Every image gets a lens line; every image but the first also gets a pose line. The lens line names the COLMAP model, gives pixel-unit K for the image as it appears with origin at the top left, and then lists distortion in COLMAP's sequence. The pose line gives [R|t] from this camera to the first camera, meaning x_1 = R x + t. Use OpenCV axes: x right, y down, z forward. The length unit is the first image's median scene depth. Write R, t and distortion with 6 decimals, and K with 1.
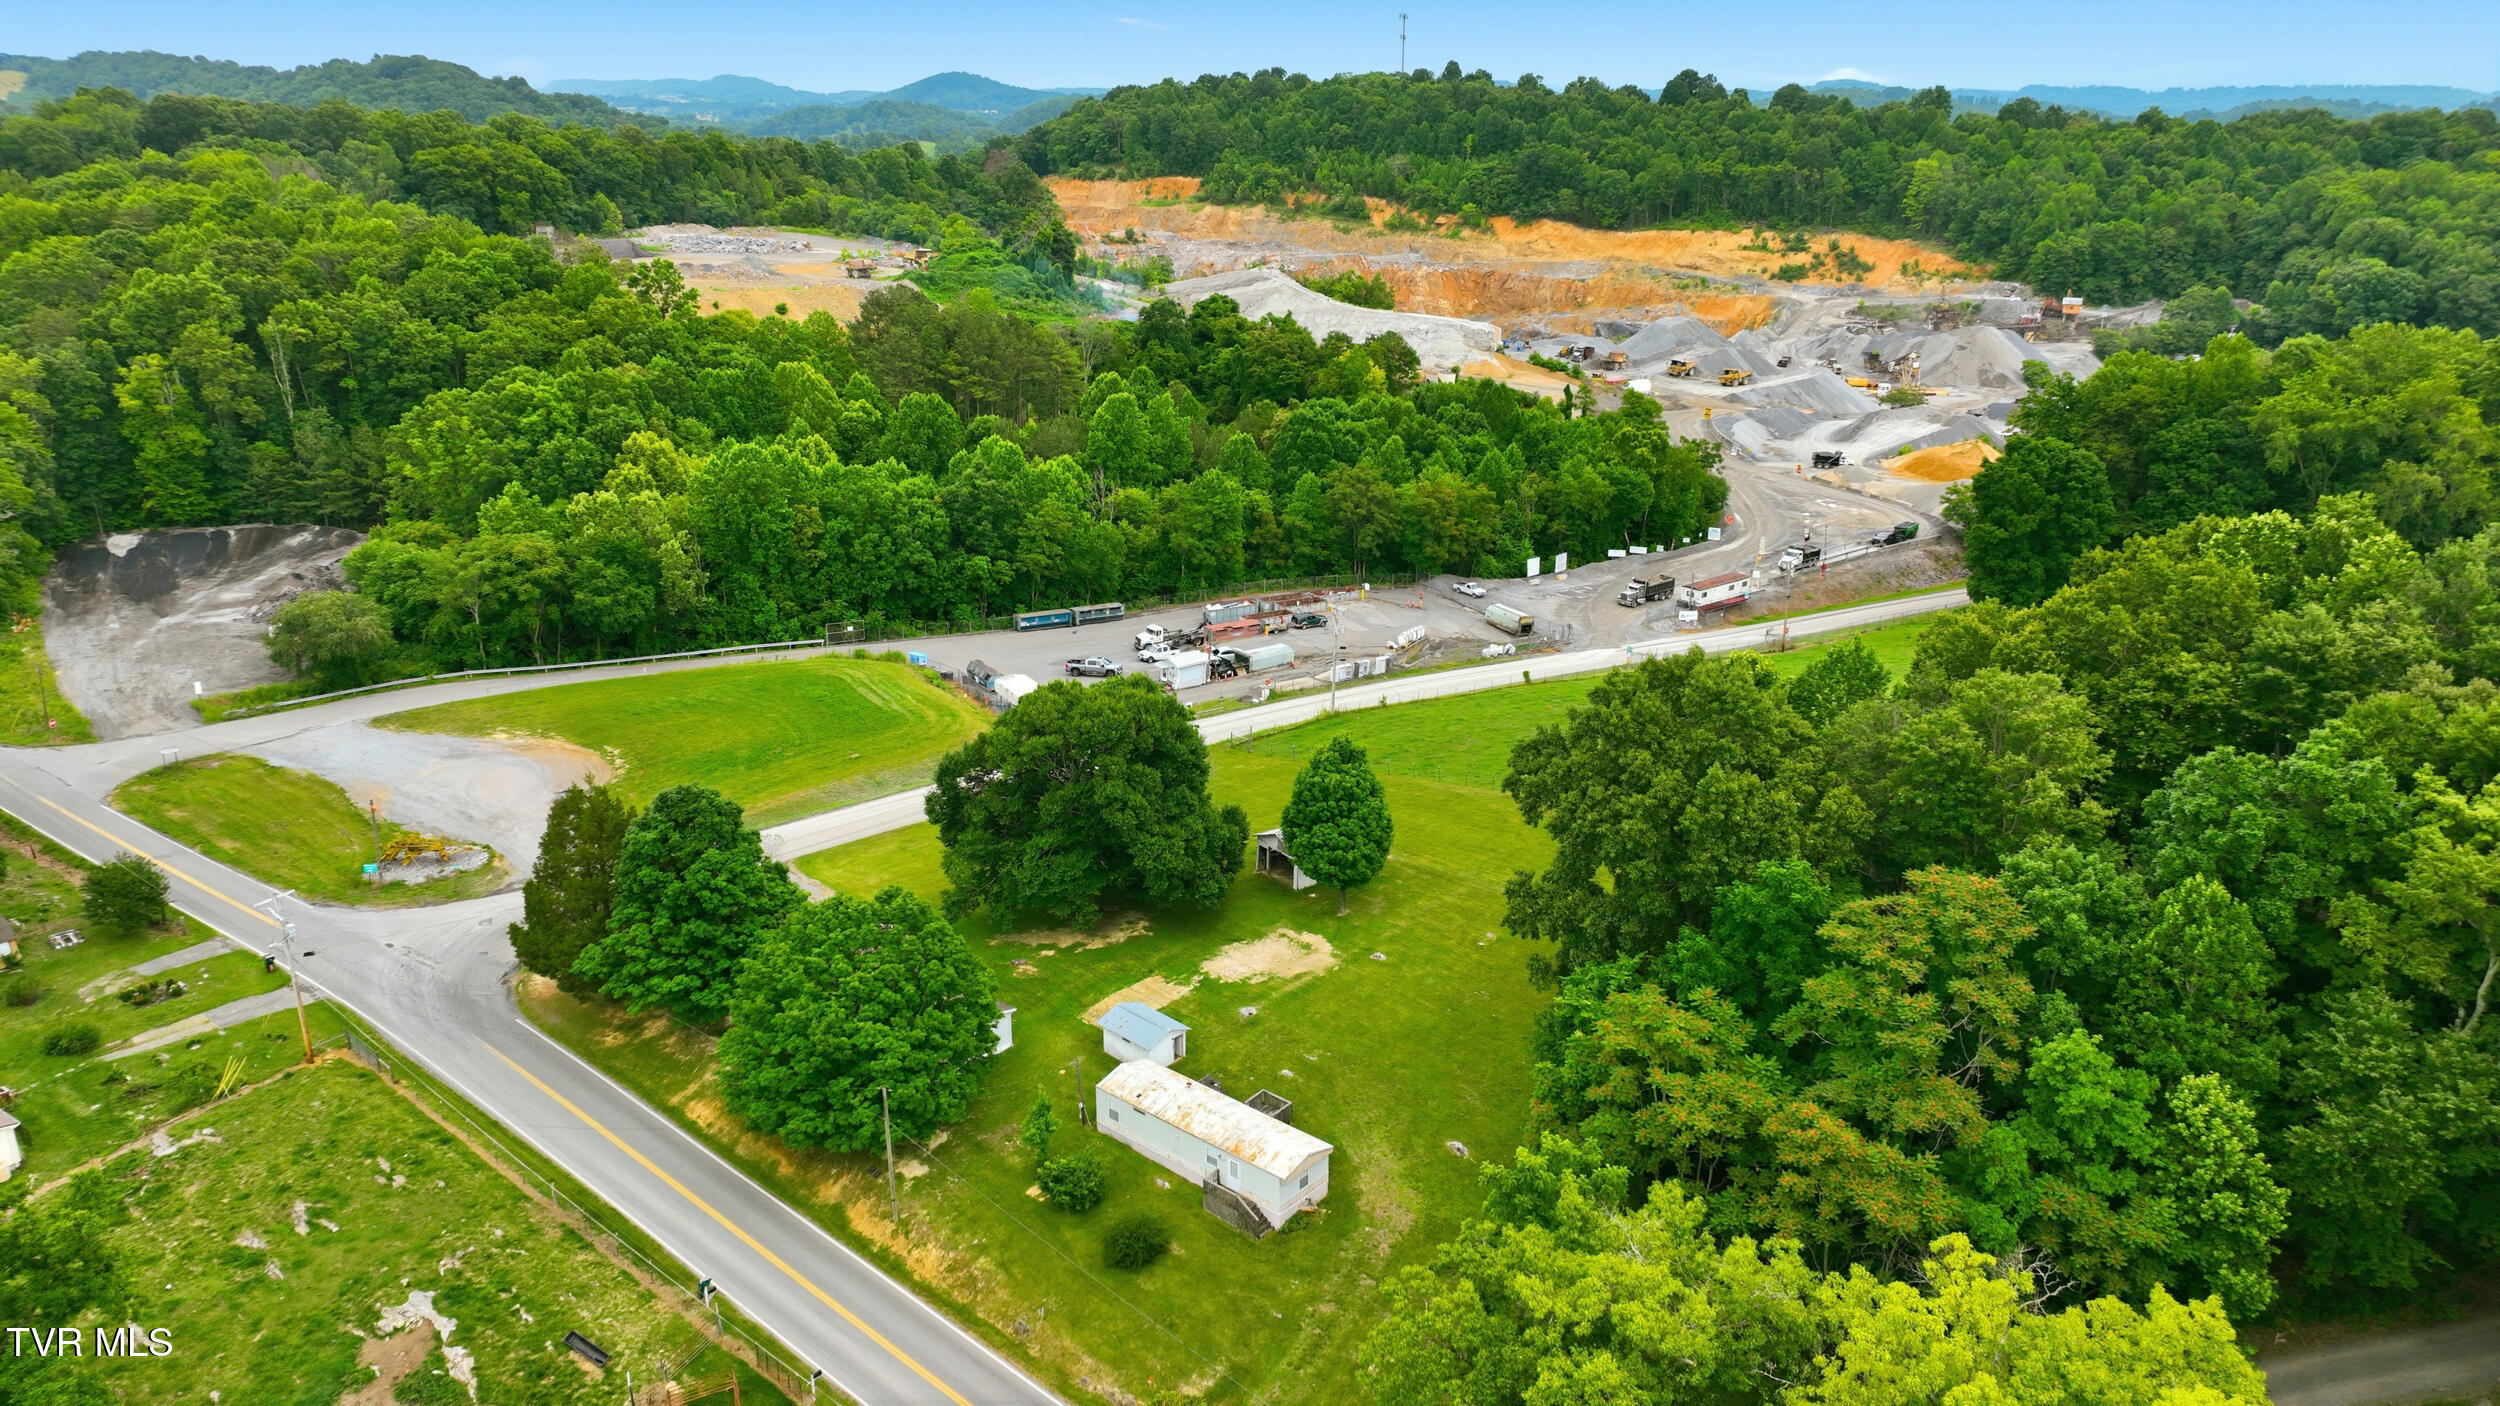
lens RADIAL K [[1751.3, 0, 1250.0], [0, 1751.3, 703.0], [0, 0, 1]] dist [0.001529, 0.012926]
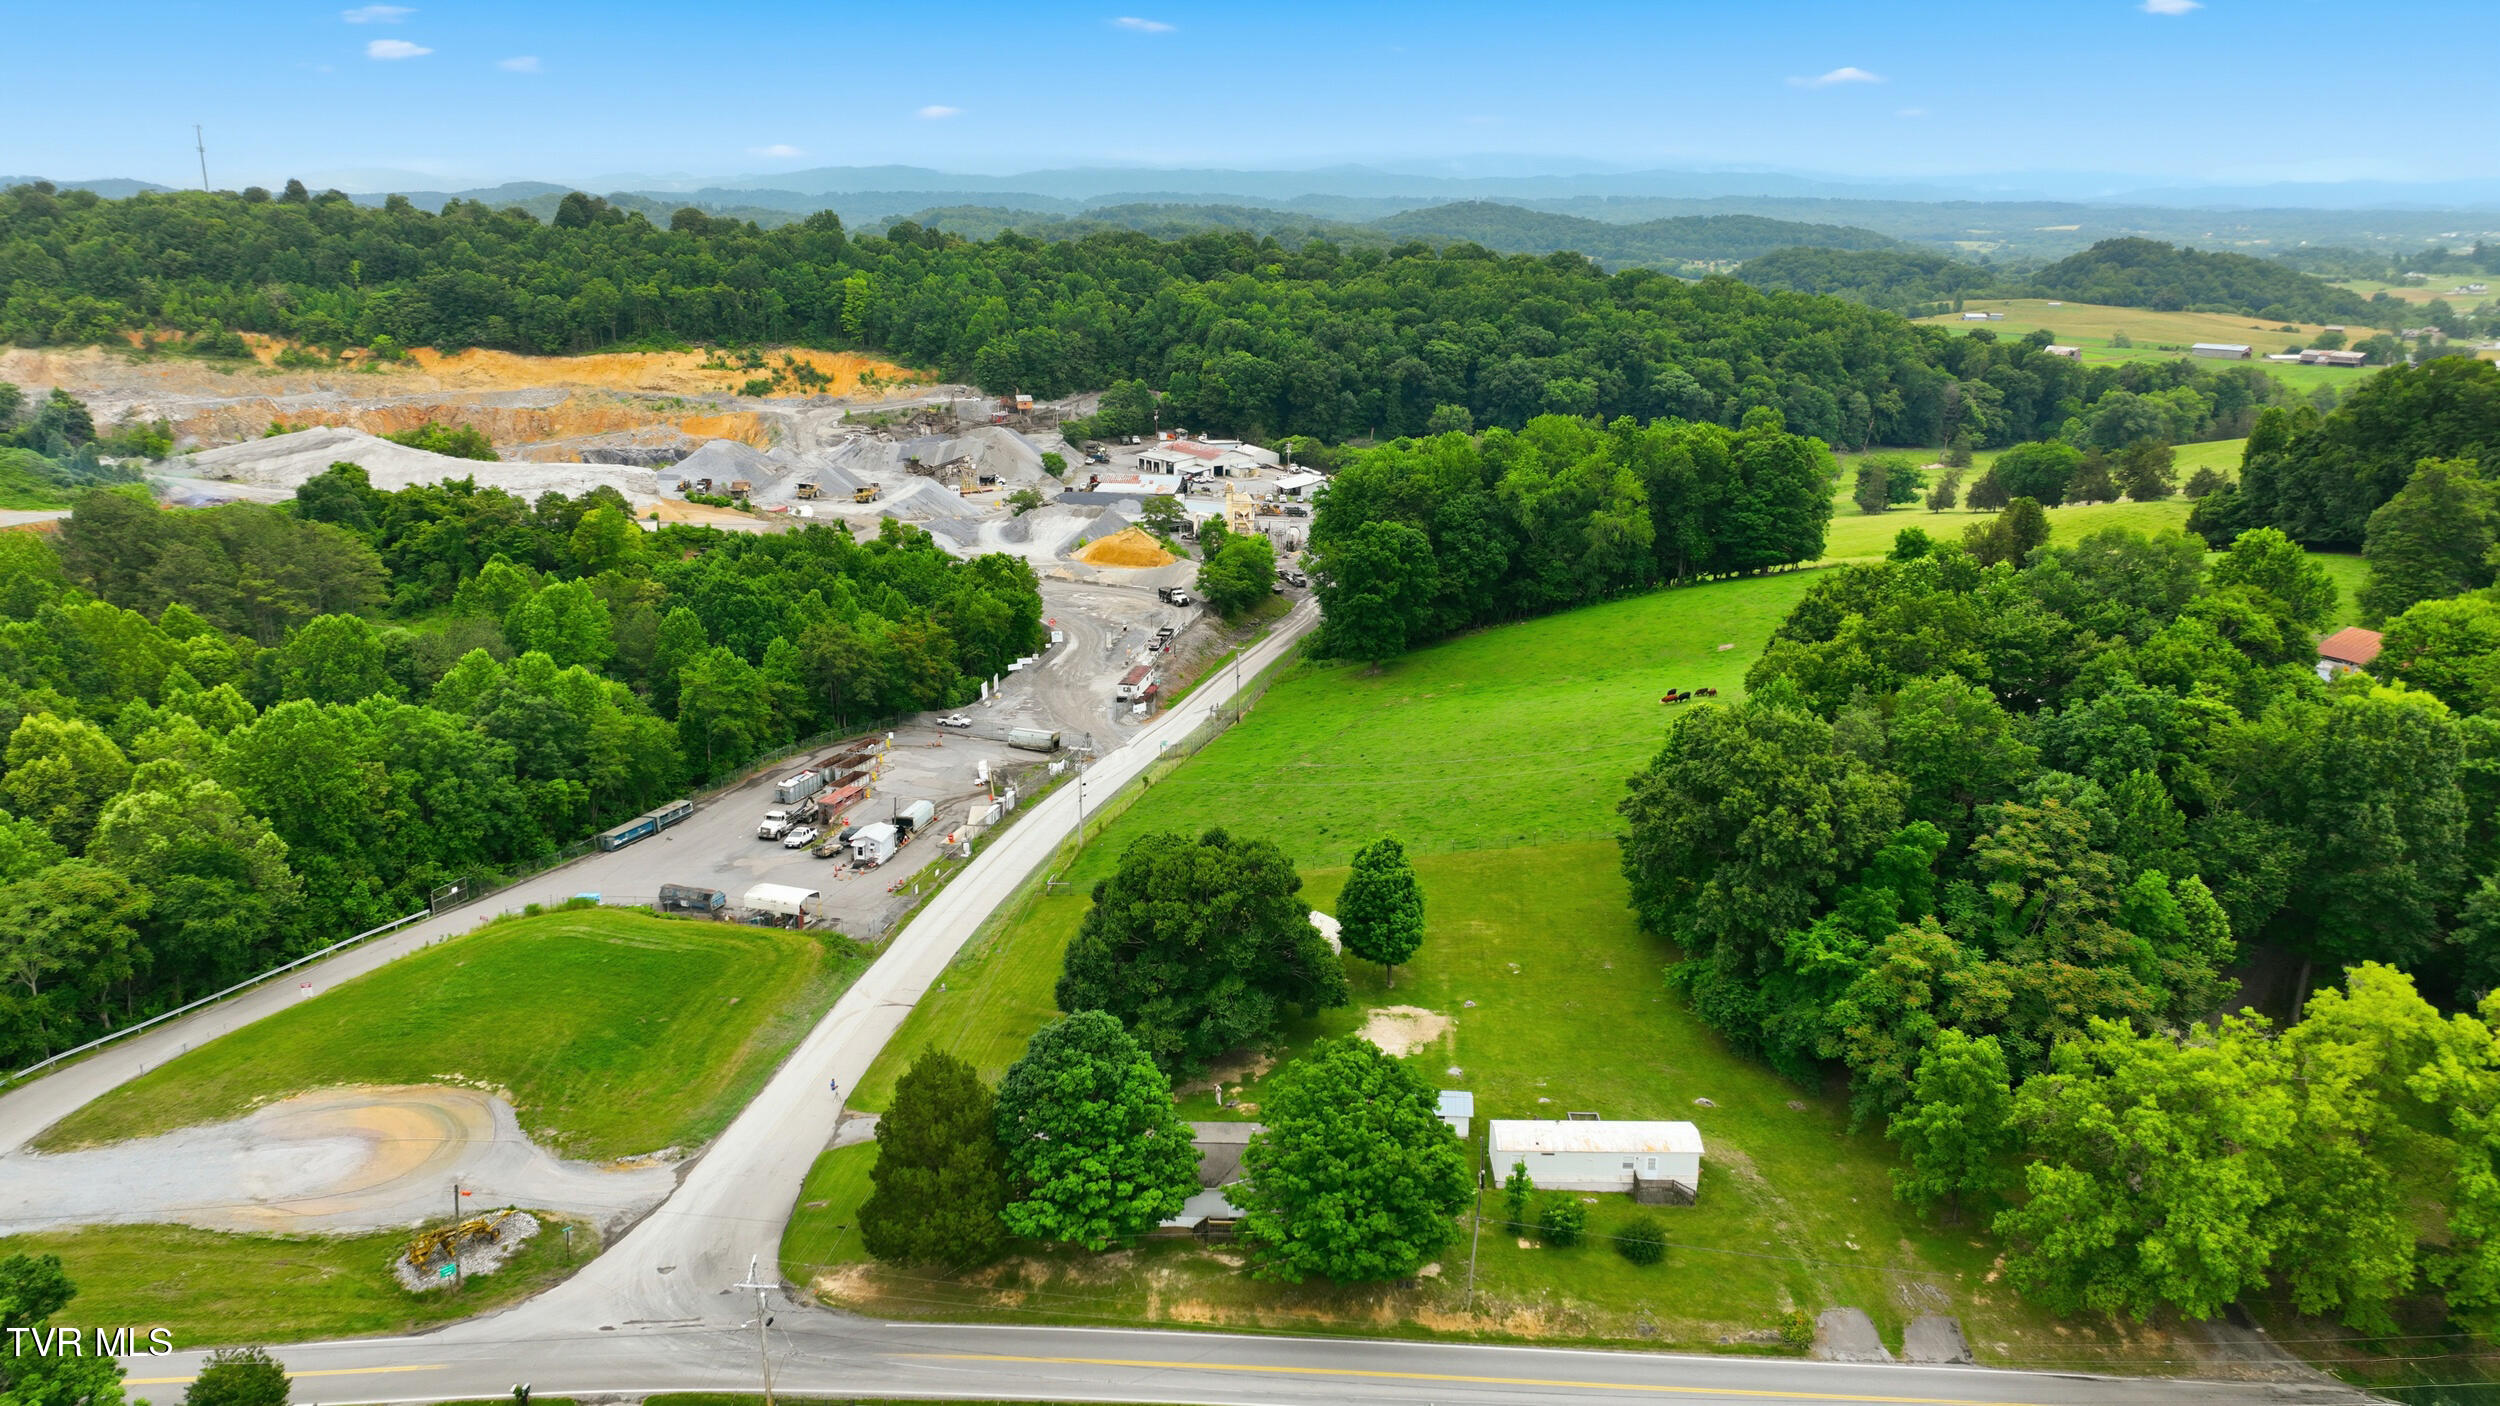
lens RADIAL K [[1751.3, 0, 1250.0], [0, 1751.3, 703.0], [0, 0, 1]] dist [0.001529, 0.012926]
pose [[0.766376, -0.176458, 0.617681, -0.145650], [0.208215, 0.977857, 0.021013, -0.022633], [-0.607712, 0.112507, 0.786148, 0.020748]]
